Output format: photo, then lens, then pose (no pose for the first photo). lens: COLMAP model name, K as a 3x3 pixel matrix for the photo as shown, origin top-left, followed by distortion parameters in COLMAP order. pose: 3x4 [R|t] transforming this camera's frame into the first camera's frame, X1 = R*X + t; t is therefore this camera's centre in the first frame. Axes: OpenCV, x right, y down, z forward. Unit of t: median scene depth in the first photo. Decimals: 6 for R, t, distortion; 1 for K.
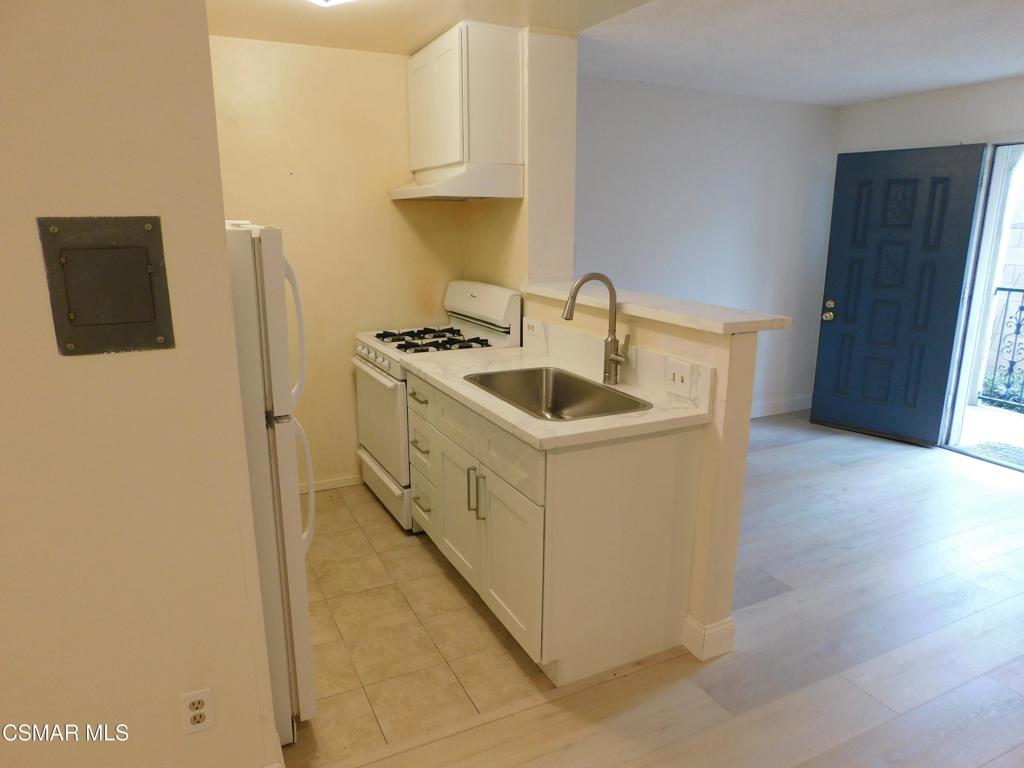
lens RADIAL K [[676.7, 0, 512.0], [0, 676.7, 384.0], [0, 0, 1]] dist [-0.080307, 0.072998]
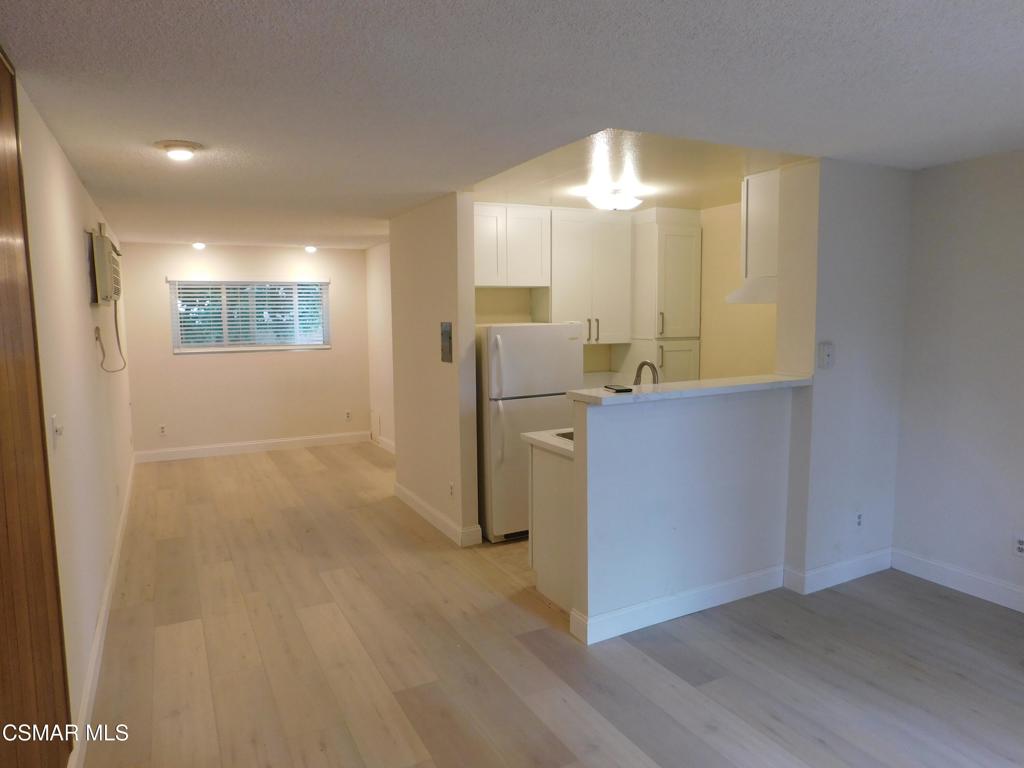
lens RADIAL K [[676.7, 0, 512.0], [0, 676.7, 384.0], [0, 0, 1]] dist [-0.080307, 0.072998]
pose [[0.018864, 0.104316, -0.994365, 1.351458], [-0.220737, 0.970436, 0.097618, -0.168082], [0.975151, 0.217652, 0.041333, 0.585830]]
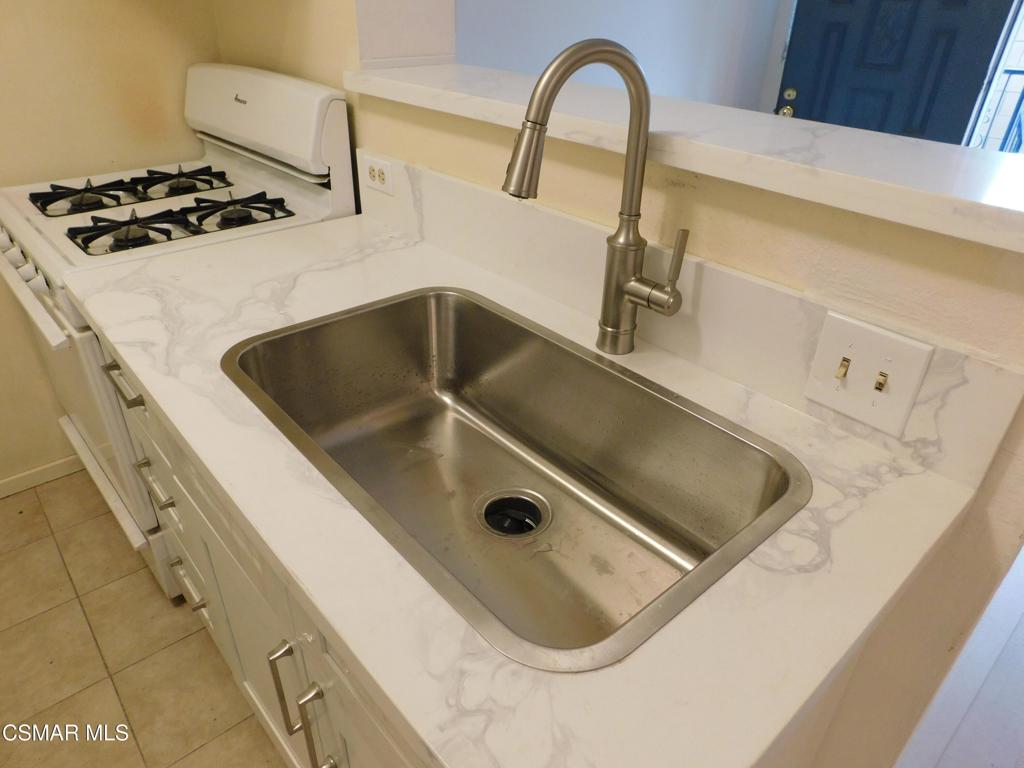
lens RADIAL K [[676.7, 0, 512.0], [0, 676.7, 384.0], [0, 0, 1]] dist [-0.080307, 0.072998]
pose [[0.965682, -0.116178, 0.232296, -0.006468], [0.041512, 0.951923, 0.303511, -0.093996], [-0.256389, -0.283452, 0.924078, 0.593088]]
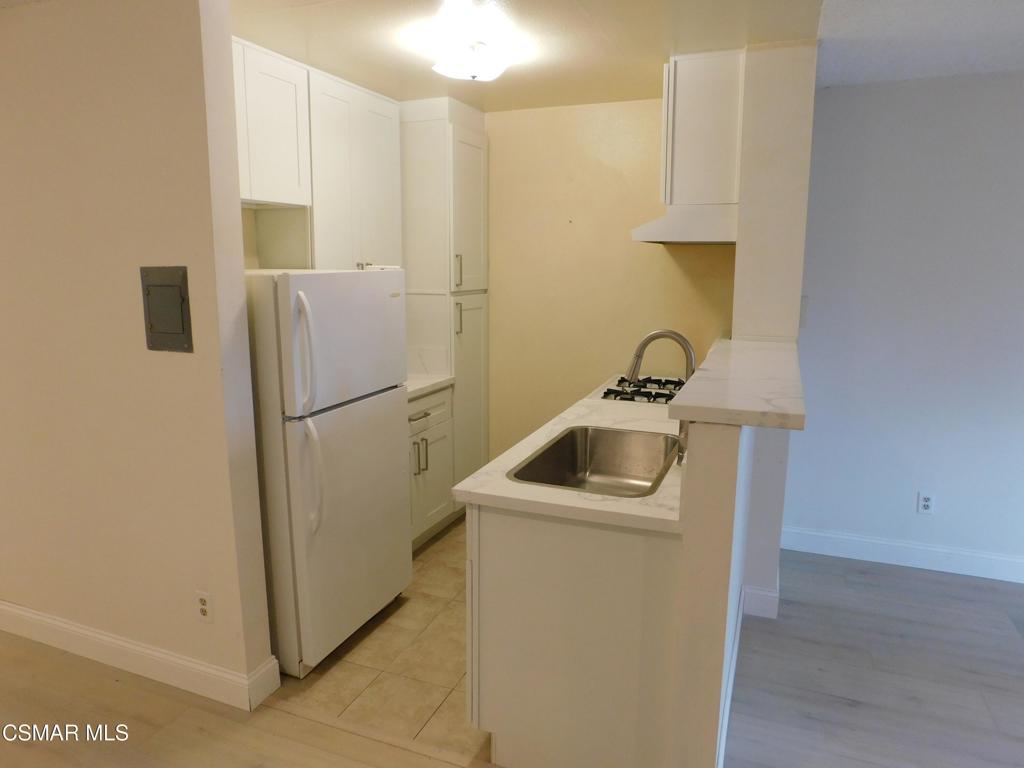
lens RADIAL K [[676.7, 0, 512.0], [0, 676.7, 384.0], [0, 0, 1]] dist [-0.080307, 0.072998]
pose [[0.666172, 0.133065, -0.733831, 0.543697], [-0.175159, 0.984347, 0.019482, -0.070472], [0.724937, 0.115559, 0.679052, 0.256405]]
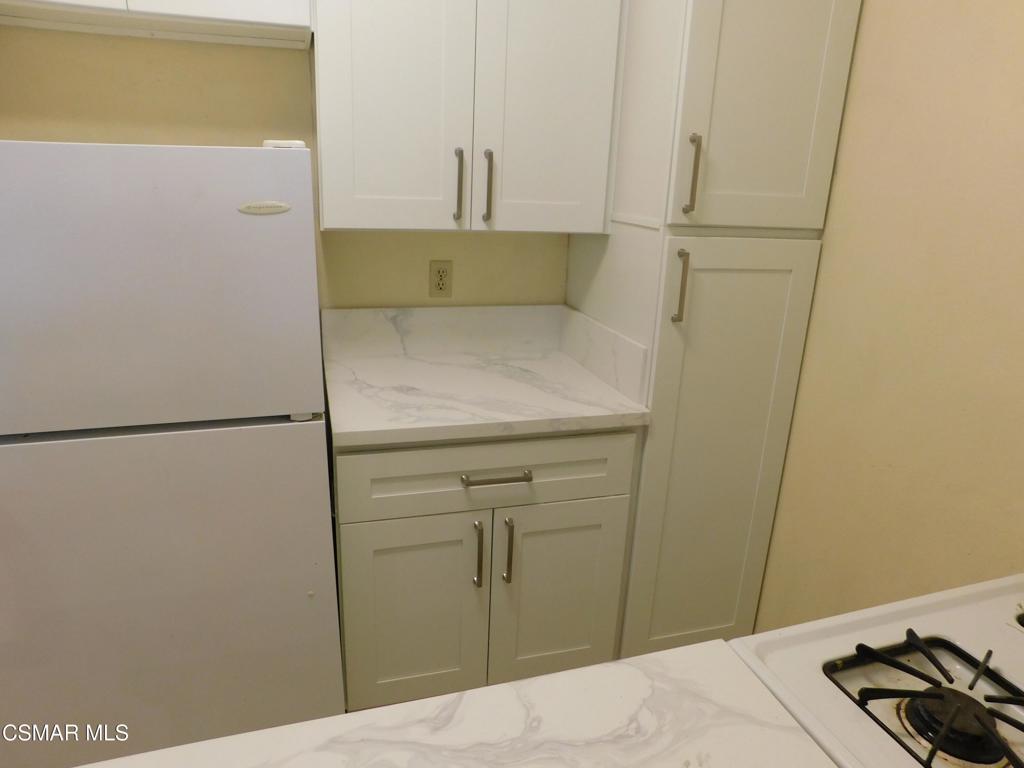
lens RADIAL K [[676.7, 0, 512.0], [0, 676.7, 384.0], [0, 0, 1]] dist [-0.080307, 0.072998]
pose [[-0.159772, 0.285429, -0.944988, 0.088289], [-0.263702, 0.910157, 0.319493, -0.219760], [0.951280, 0.300241, -0.070150, 0.975498]]
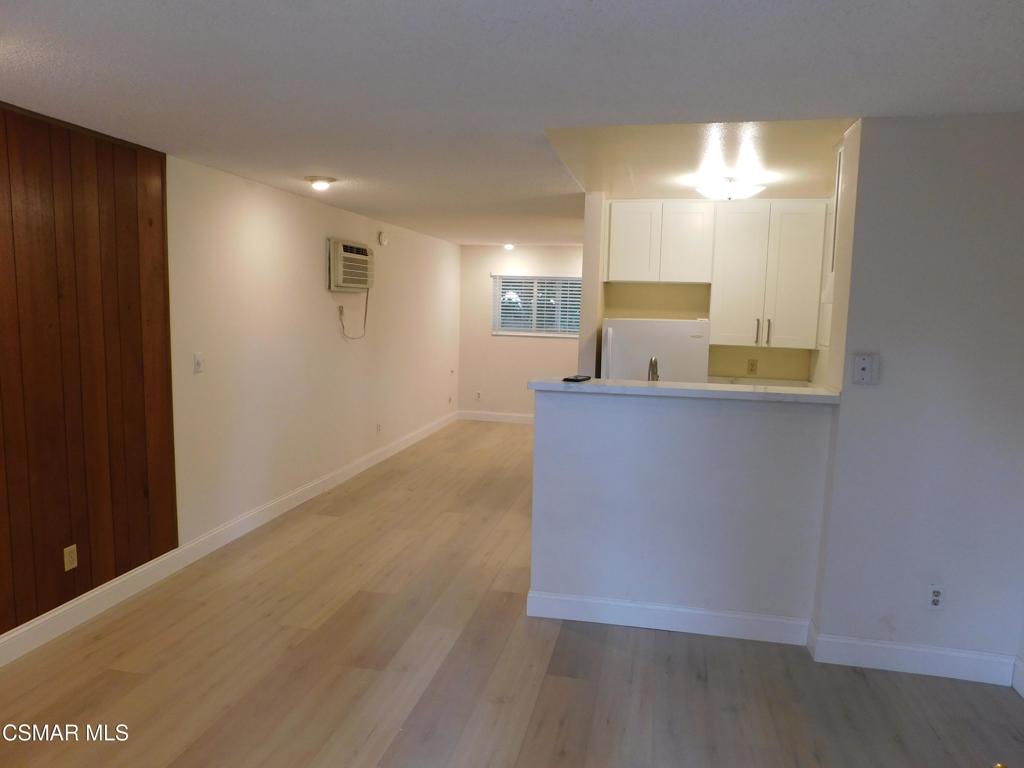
lens RADIAL K [[676.7, 0, 512.0], [0, 676.7, 384.0], [0, 0, 1]] dist [-0.080307, 0.072998]
pose [[-0.626857, 0.068742, -0.776096, 1.200143], [-0.207548, 0.945376, 0.251372, -0.347788], [0.750983, 0.318651, -0.578348, 1.393411]]
